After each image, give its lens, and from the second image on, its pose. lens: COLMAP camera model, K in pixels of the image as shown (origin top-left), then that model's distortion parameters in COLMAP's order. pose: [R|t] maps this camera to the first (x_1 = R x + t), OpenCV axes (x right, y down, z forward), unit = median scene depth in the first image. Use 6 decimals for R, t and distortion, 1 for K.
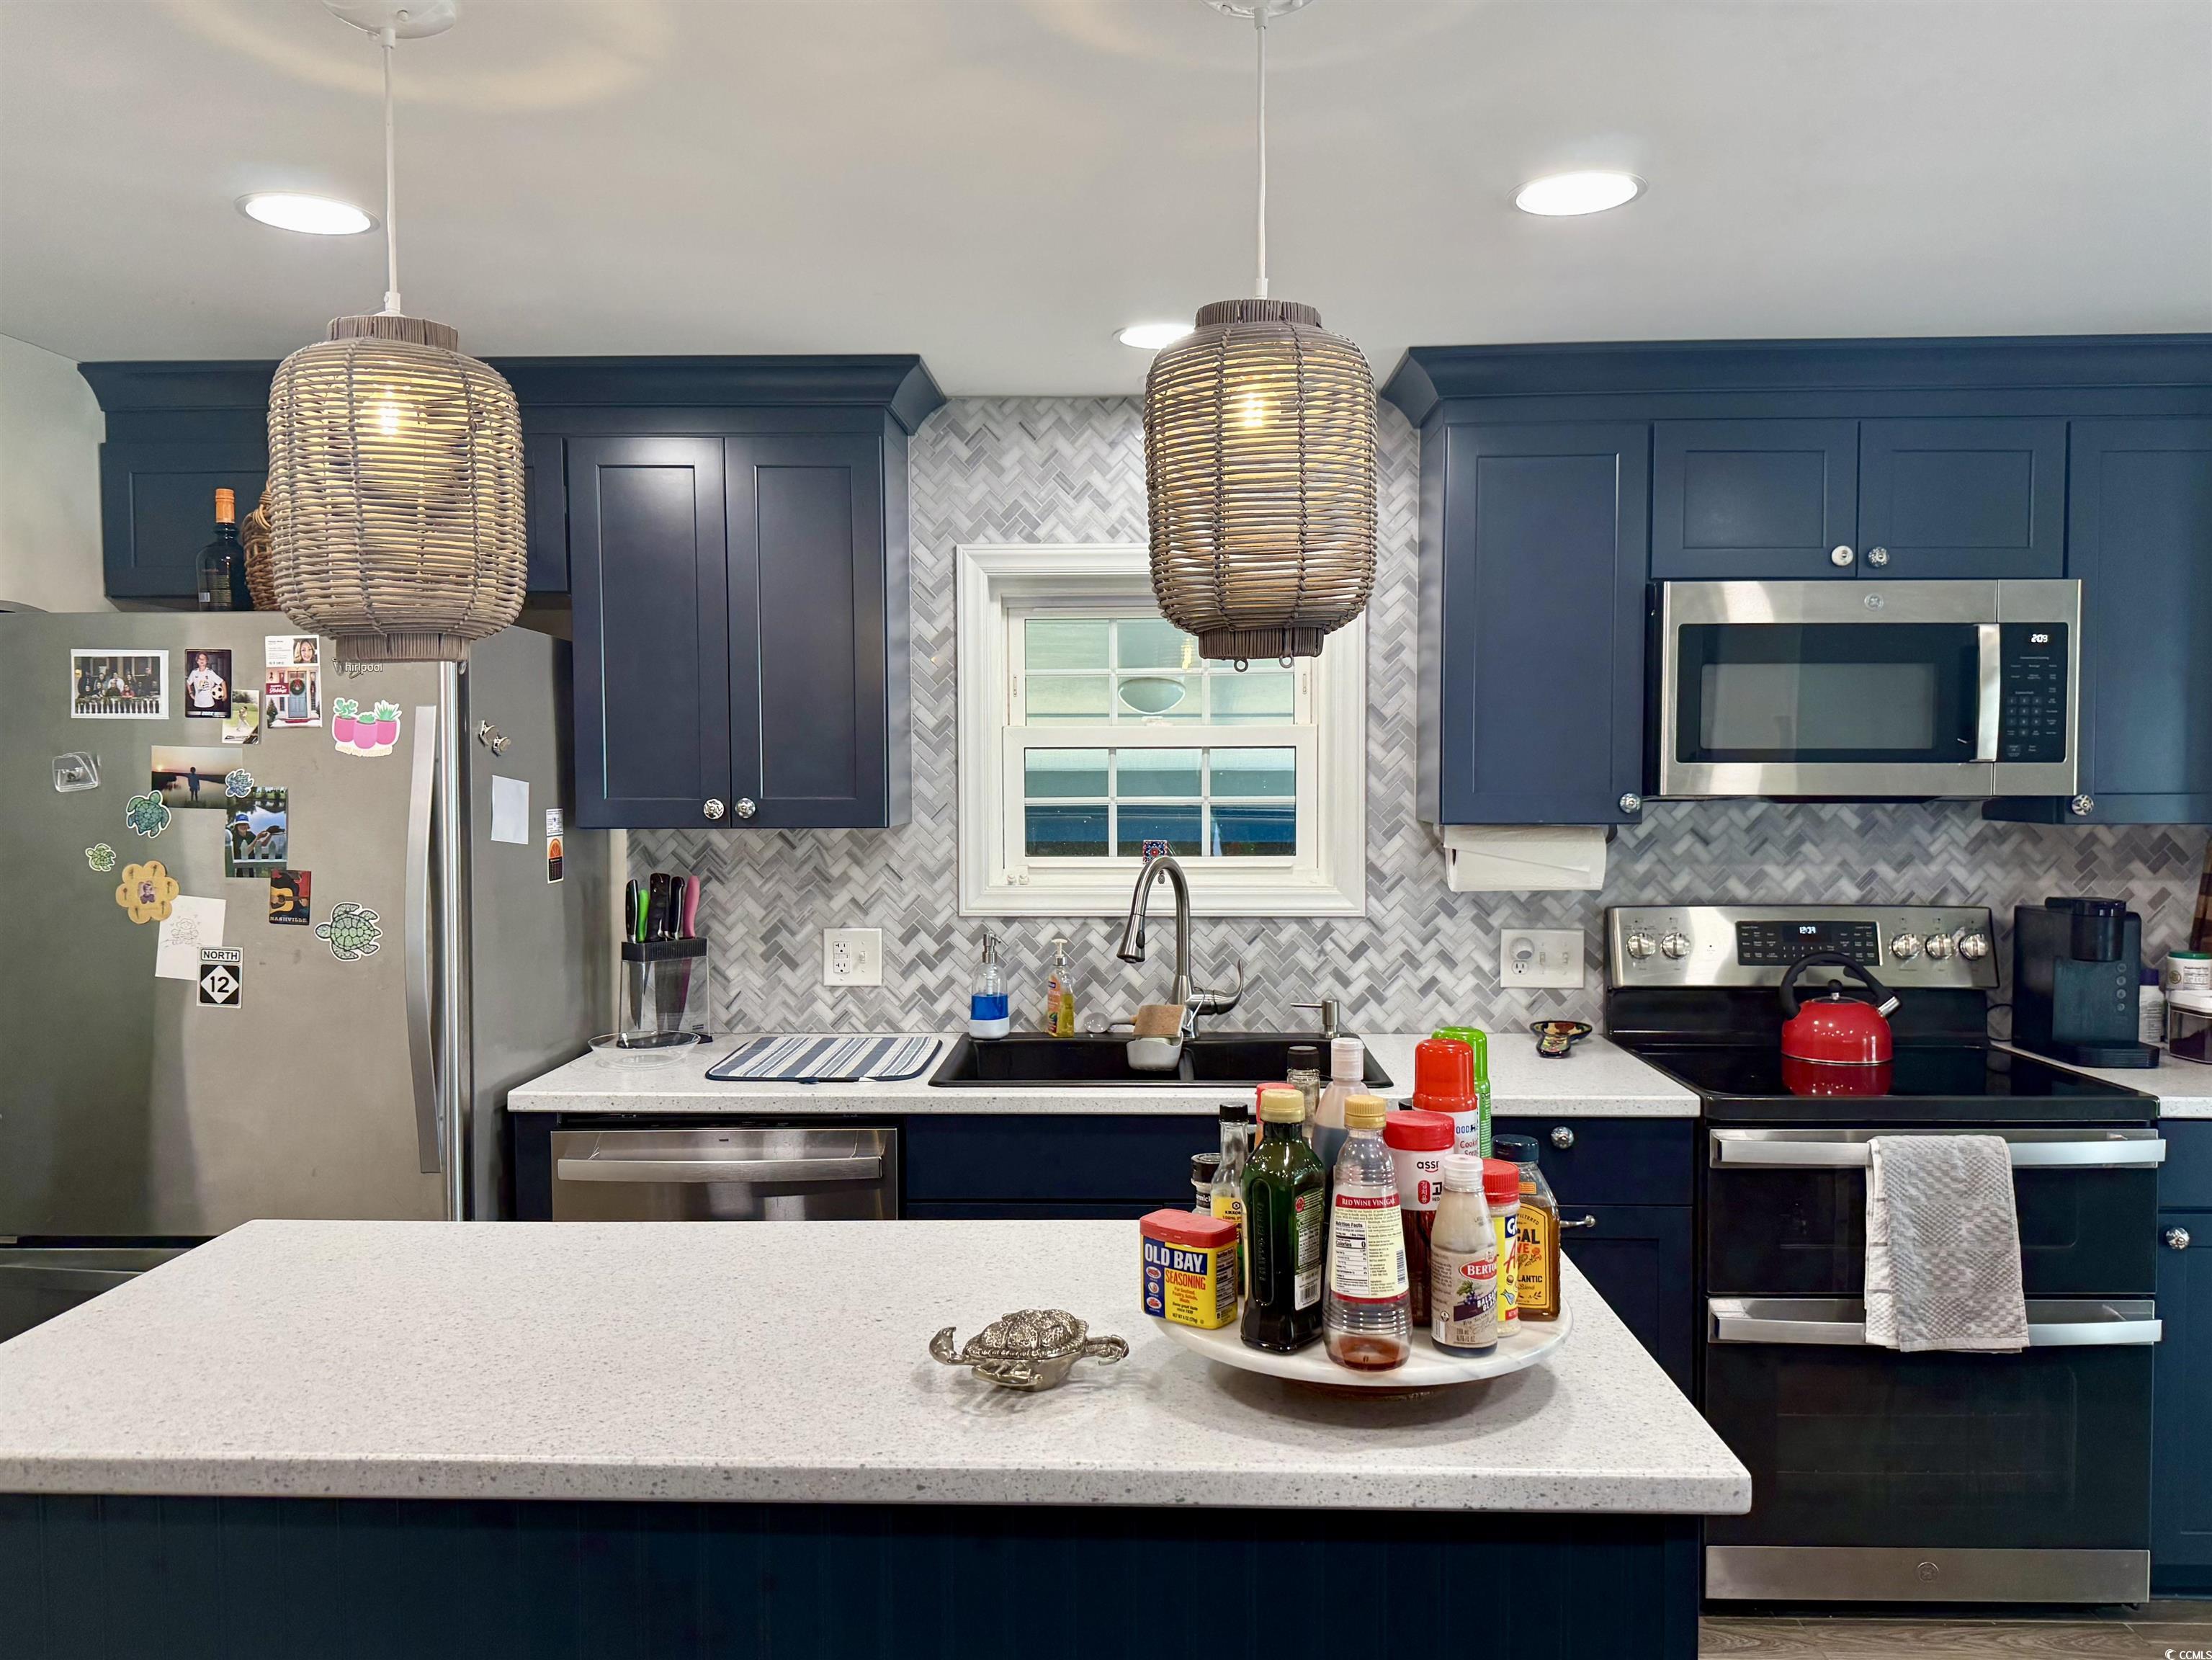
lens RADIAL K [[1641.3, 0, 1090.0], [0, 1641.3, 814.8], [0, 0, 1]] dist [0.057164, -0.041514]
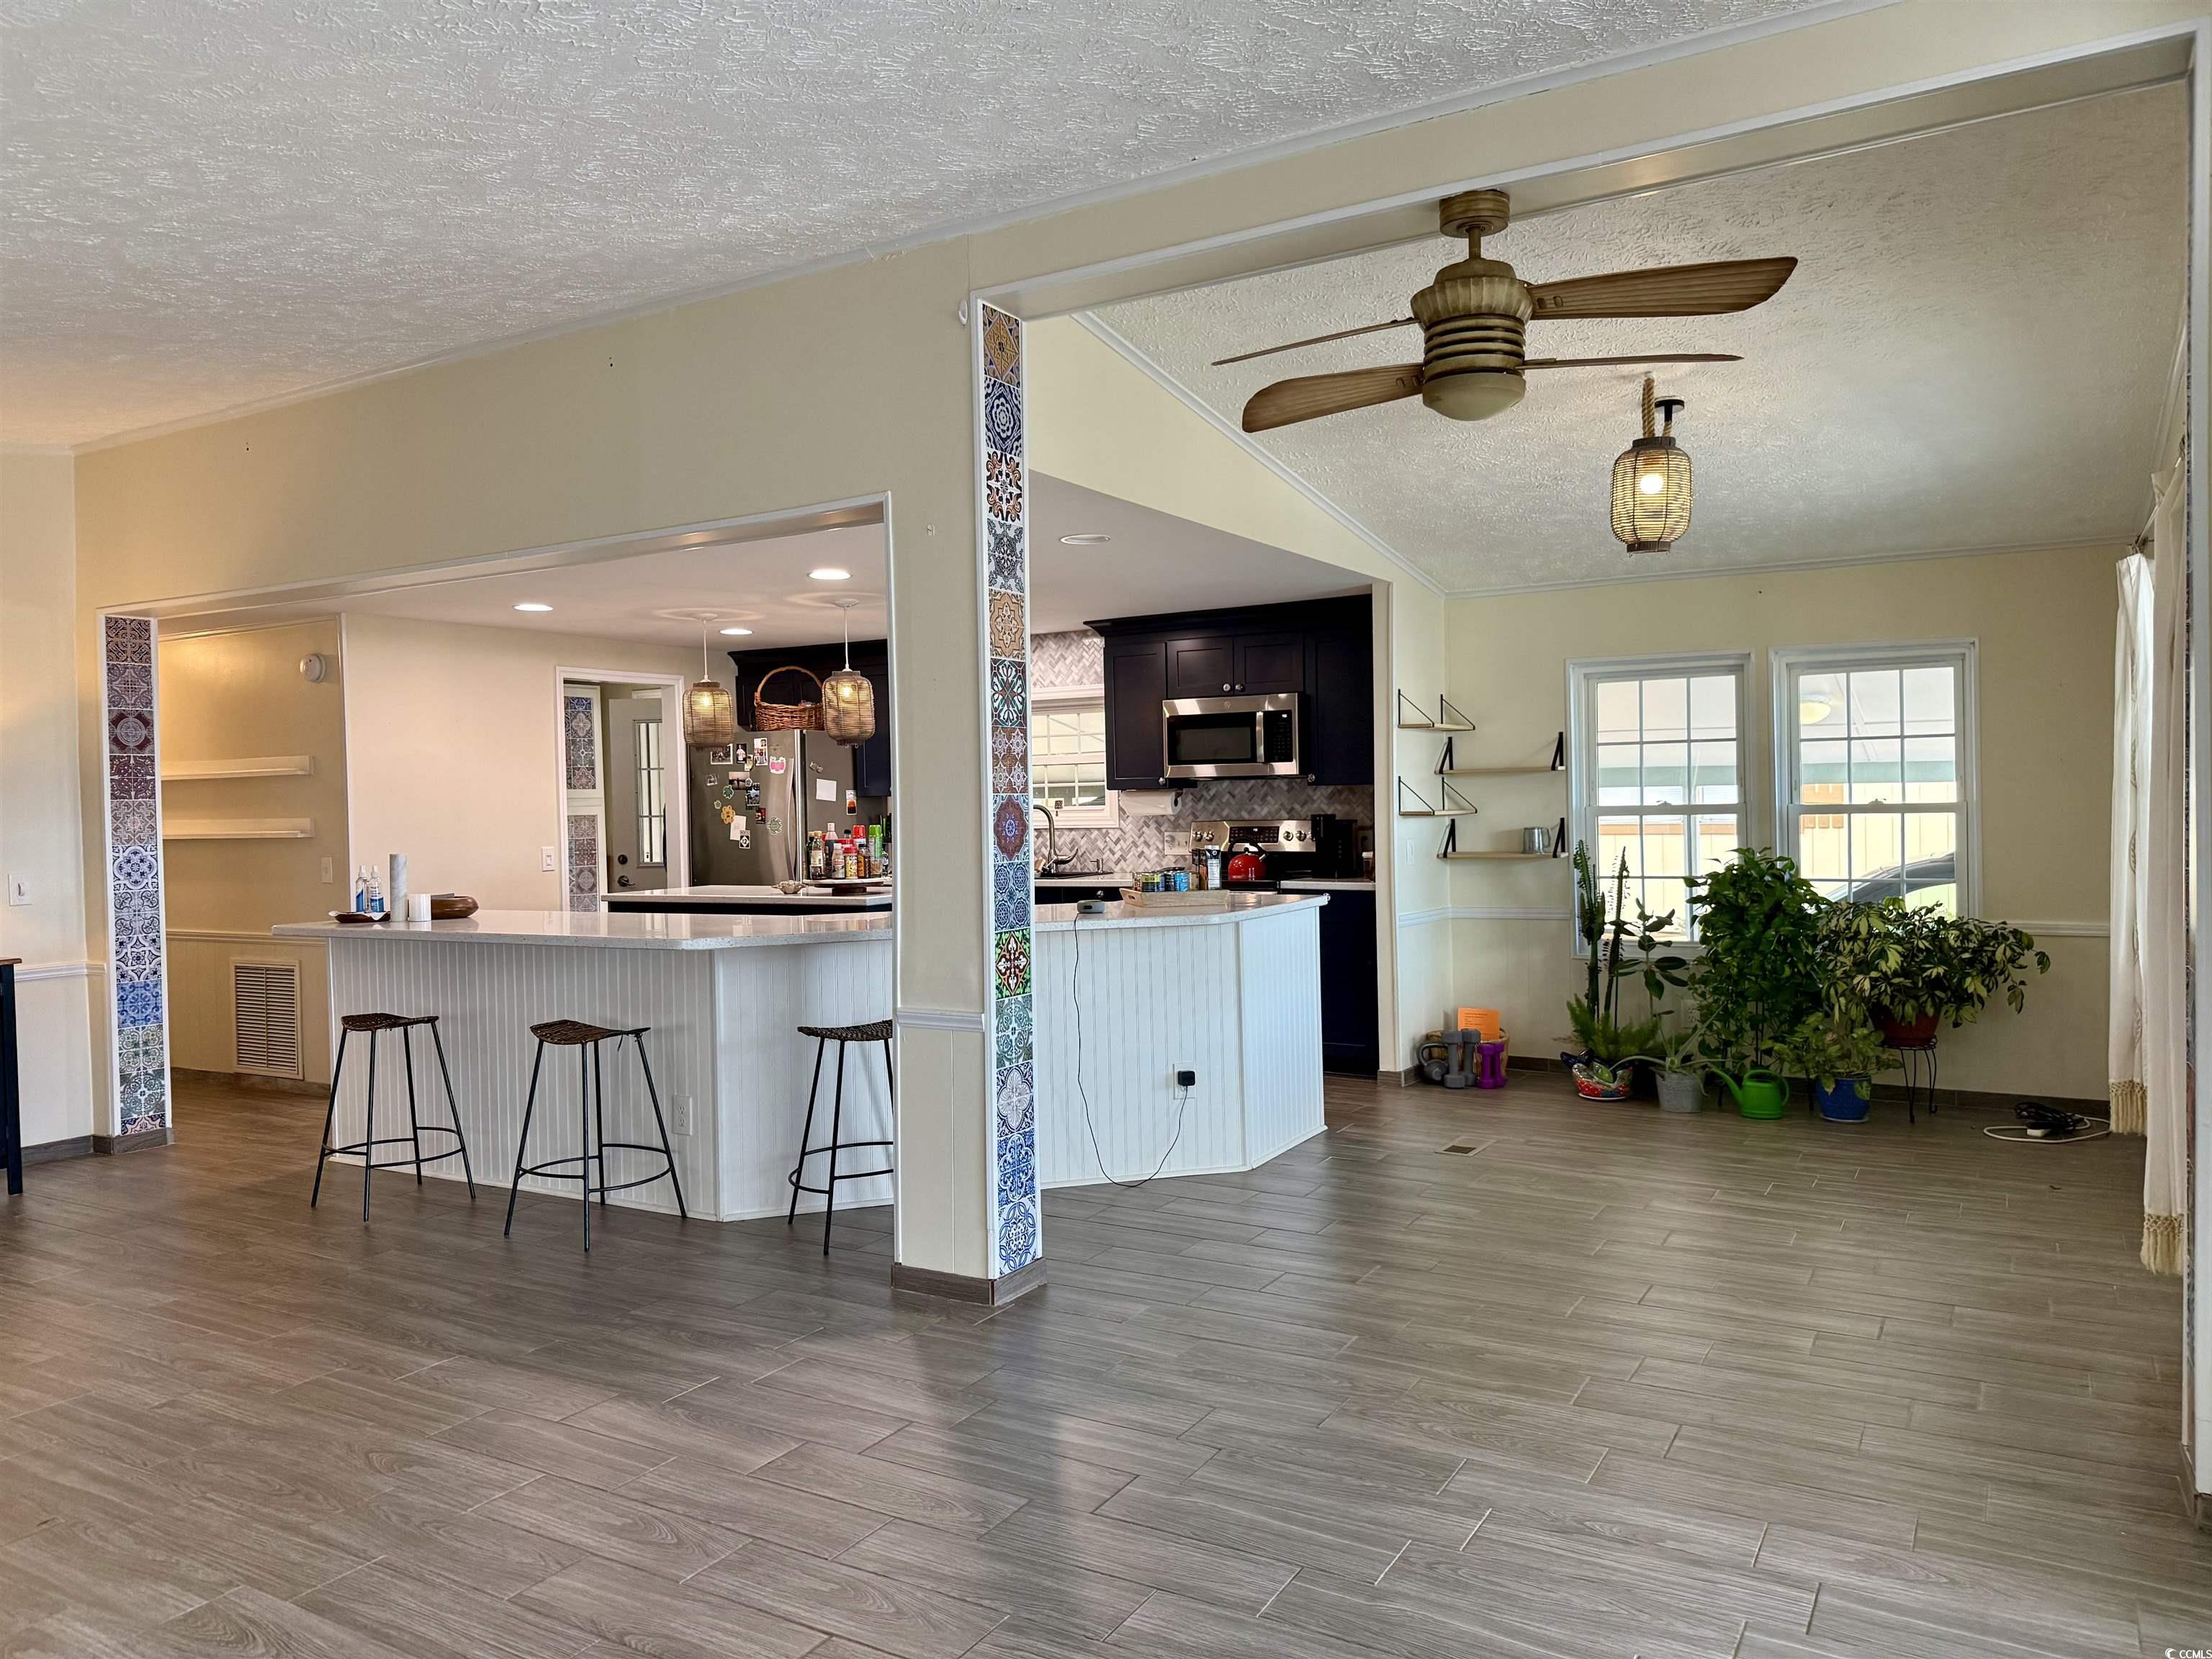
lens RADIAL K [[1548.0, 0, 1111.5], [0, 1548.0, 841.0], [0, 0, 1]] dist [0.051007, -0.067678]
pose [[0.884053, -0.000903, -0.467386, 1.319051], [0.004549, 0.999967, 0.006673, 0.068107], [0.467364, -0.008026, 0.884028, -1.178437]]
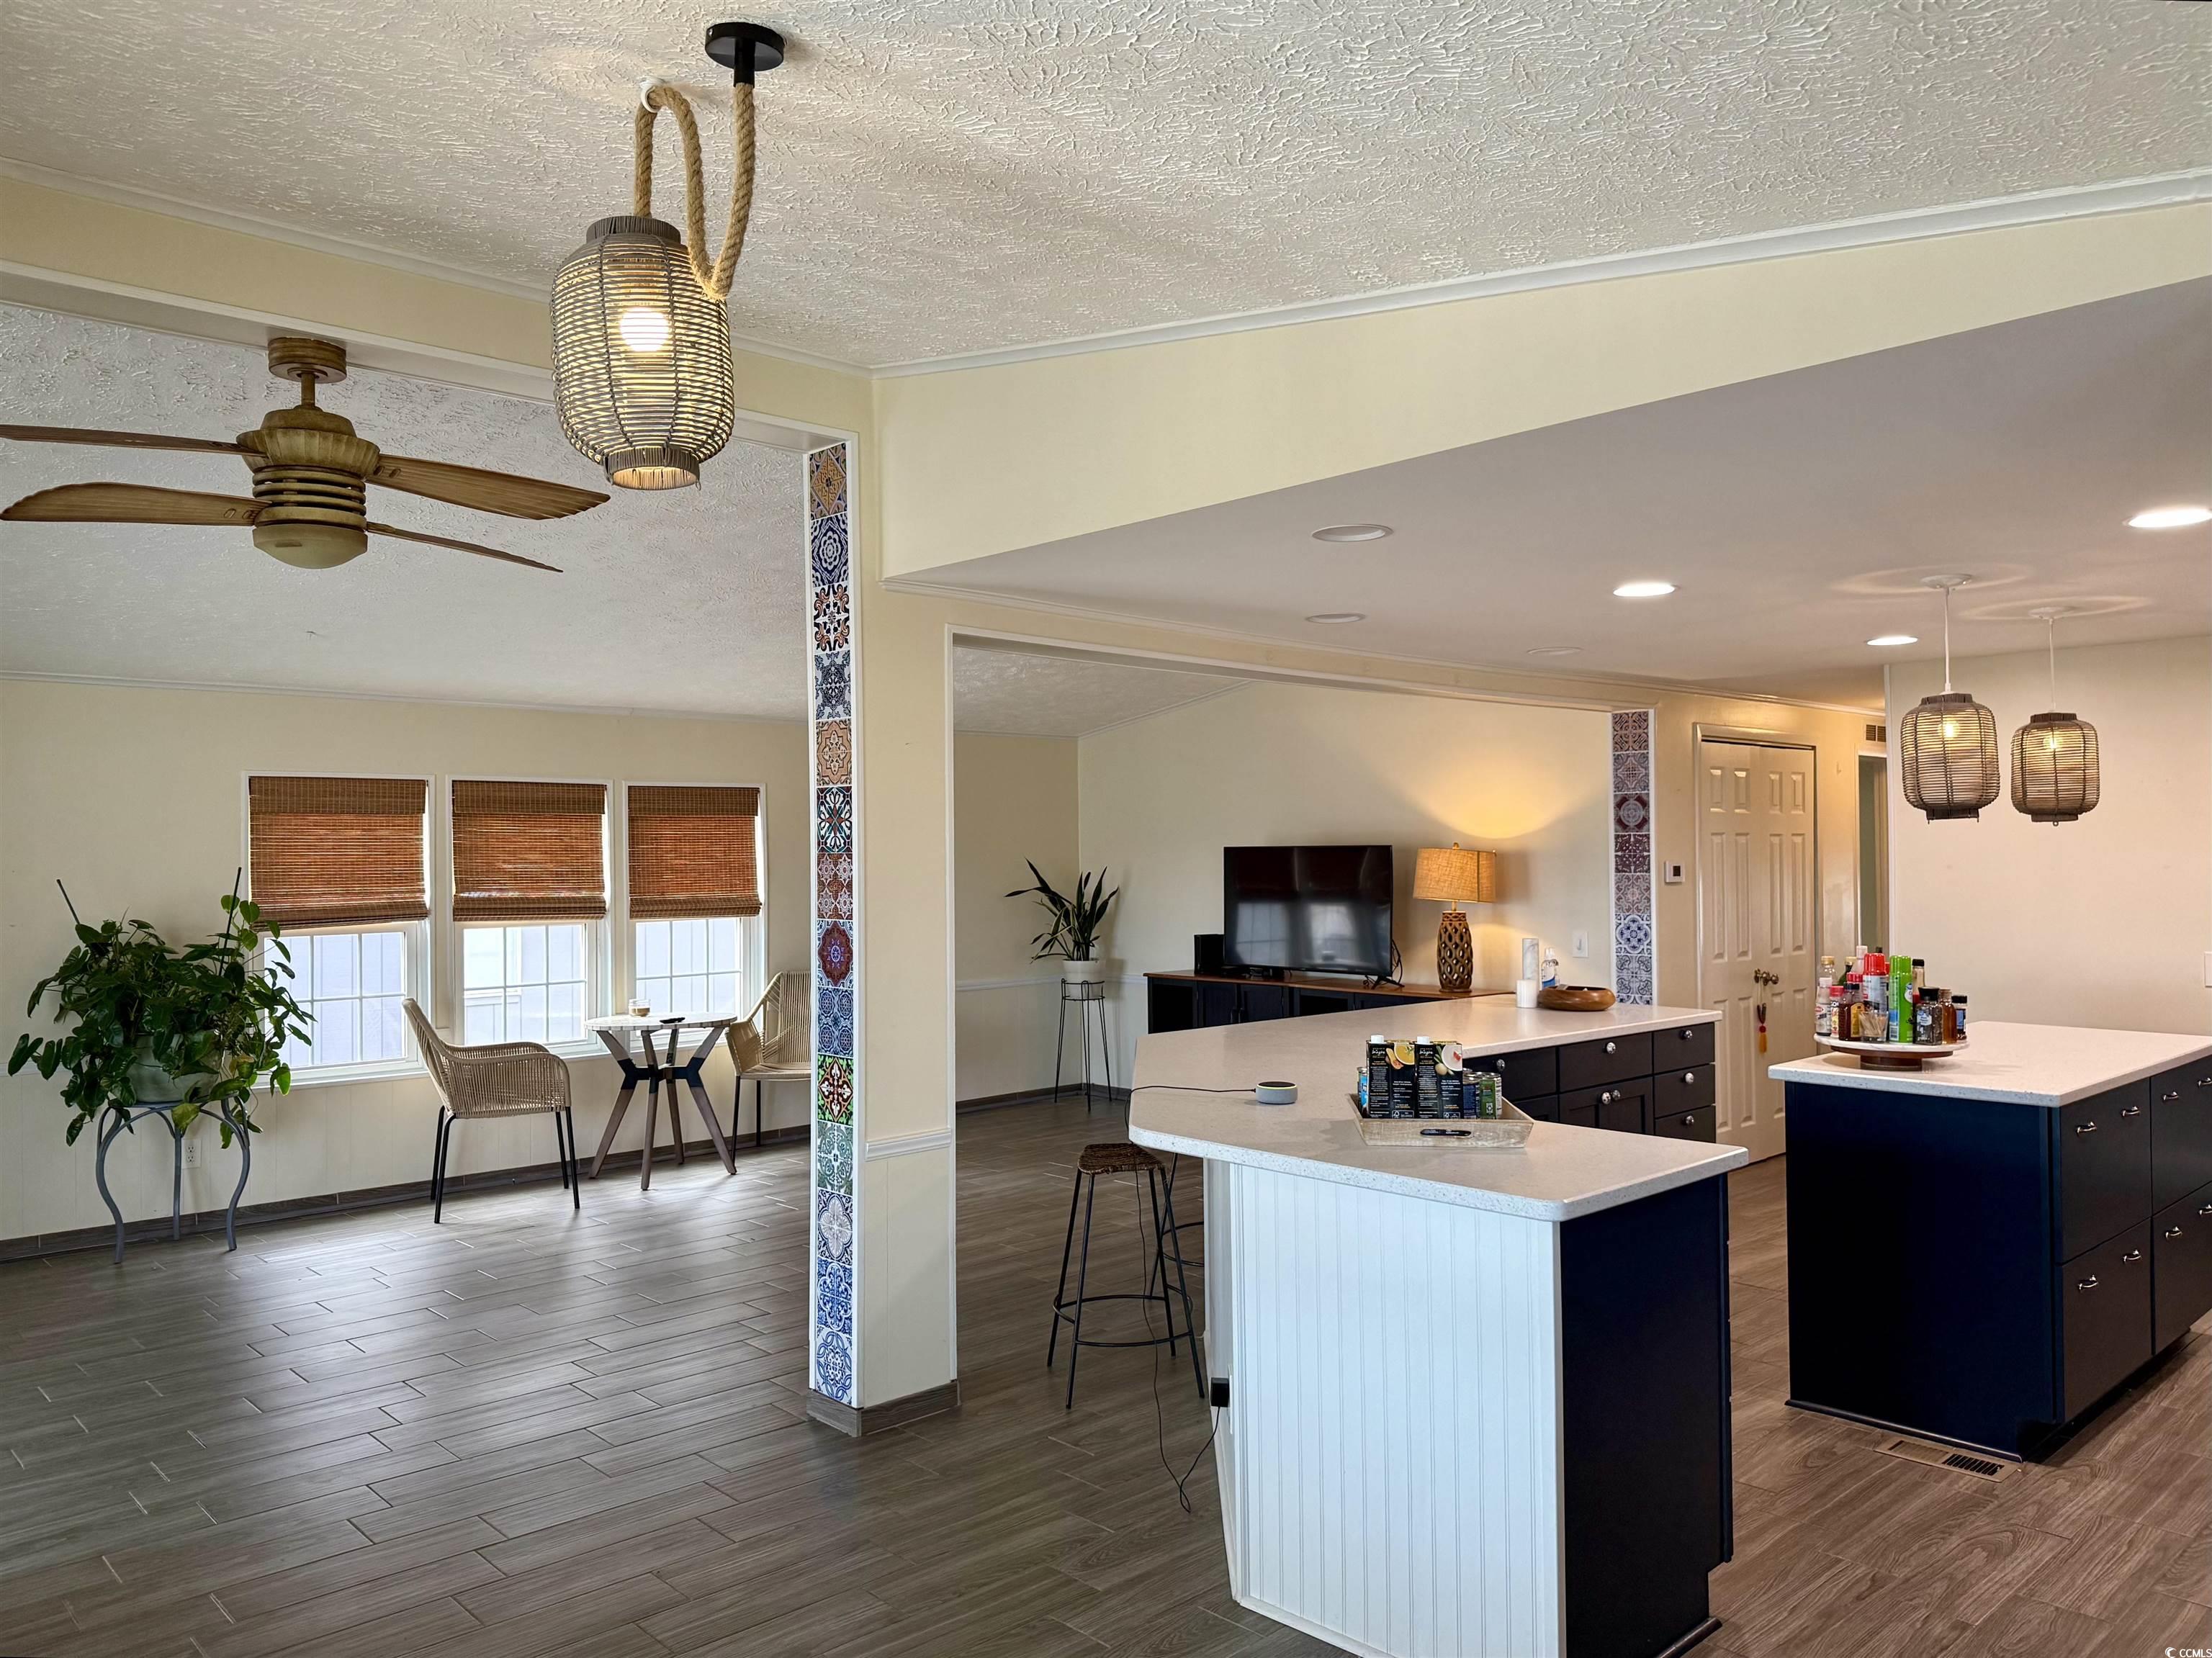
lens RADIAL K [[1547.9, 0, 1084.0], [0, 1547.9, 821.8], [0, 0, 1]] dist [0.051007, -0.067678]
pose [[-0.696551, -0.003291, -0.717500, 1.420007], [-0.009893, 0.999938, 0.005018, -0.045561], [0.717439, 0.010593, -0.696540, 0.833069]]
